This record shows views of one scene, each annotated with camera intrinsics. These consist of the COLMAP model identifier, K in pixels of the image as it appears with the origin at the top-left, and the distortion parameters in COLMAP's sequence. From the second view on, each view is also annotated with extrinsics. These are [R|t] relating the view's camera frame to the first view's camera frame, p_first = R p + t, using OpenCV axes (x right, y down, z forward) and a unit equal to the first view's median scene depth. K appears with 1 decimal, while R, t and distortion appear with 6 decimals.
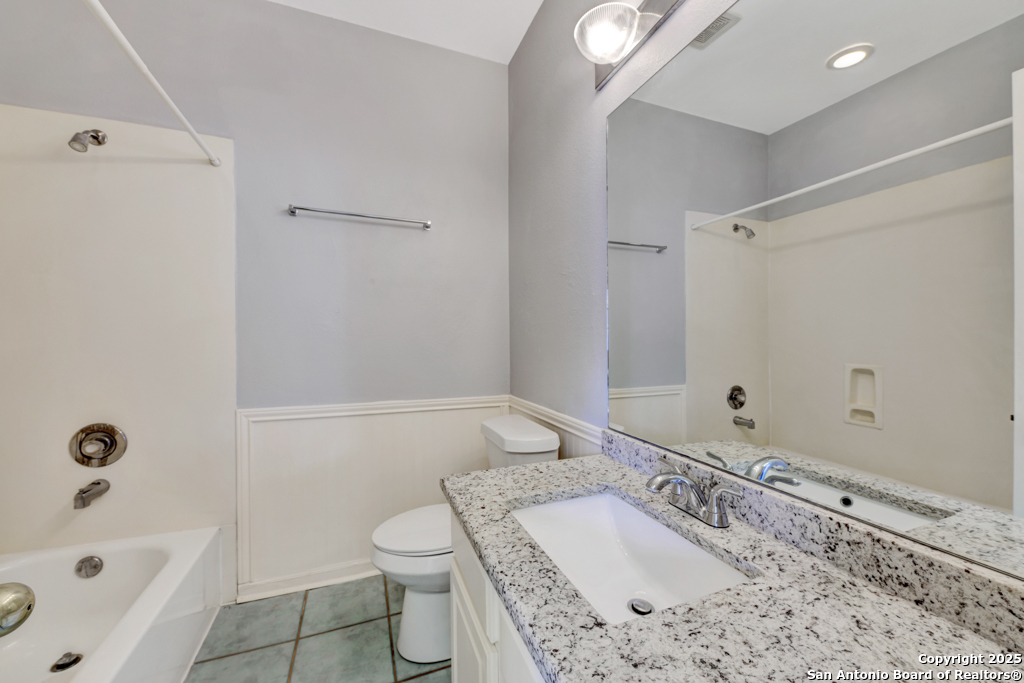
lens RADIAL K [[396.5, 0, 512.7], [0, 396.5, 340.5], [0, 0, 1]] dist [0.000355, 0.000017]
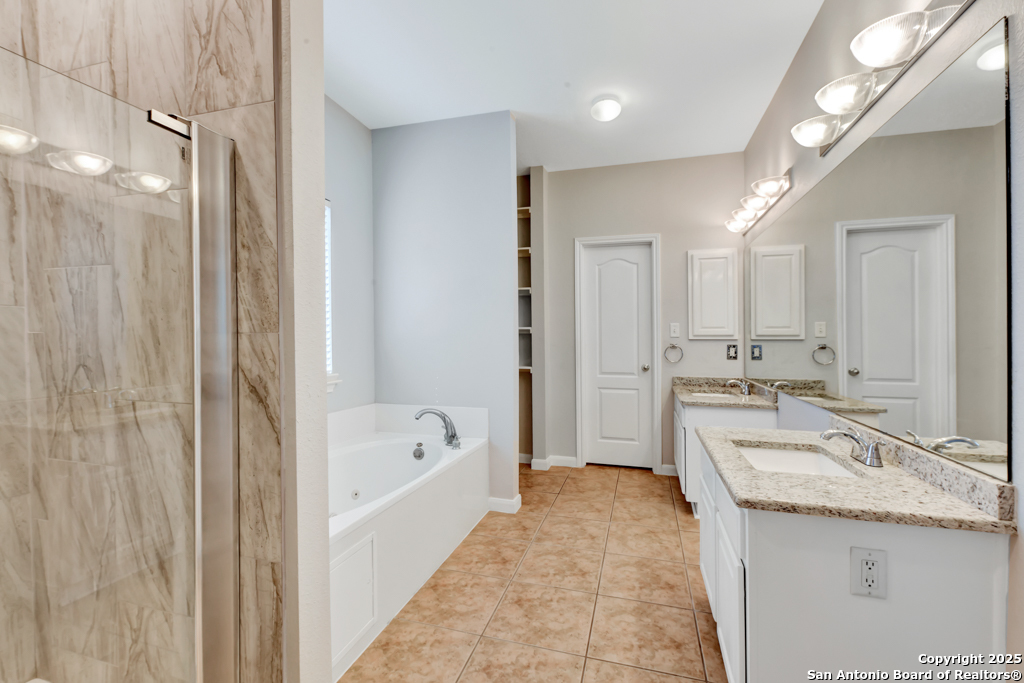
lens RADIAL K [[442.2, 0, 512.1], [0, 442.2, 339.1], [0, 0, 1]] dist [0.000657, 0.000049]
pose [[0.781823, 0.008125, -0.623447, 0.214217], [-0.009204, 0.999957, 0.001489, -0.004325], [0.623432, 0.004574, 0.781864, -0.531058]]
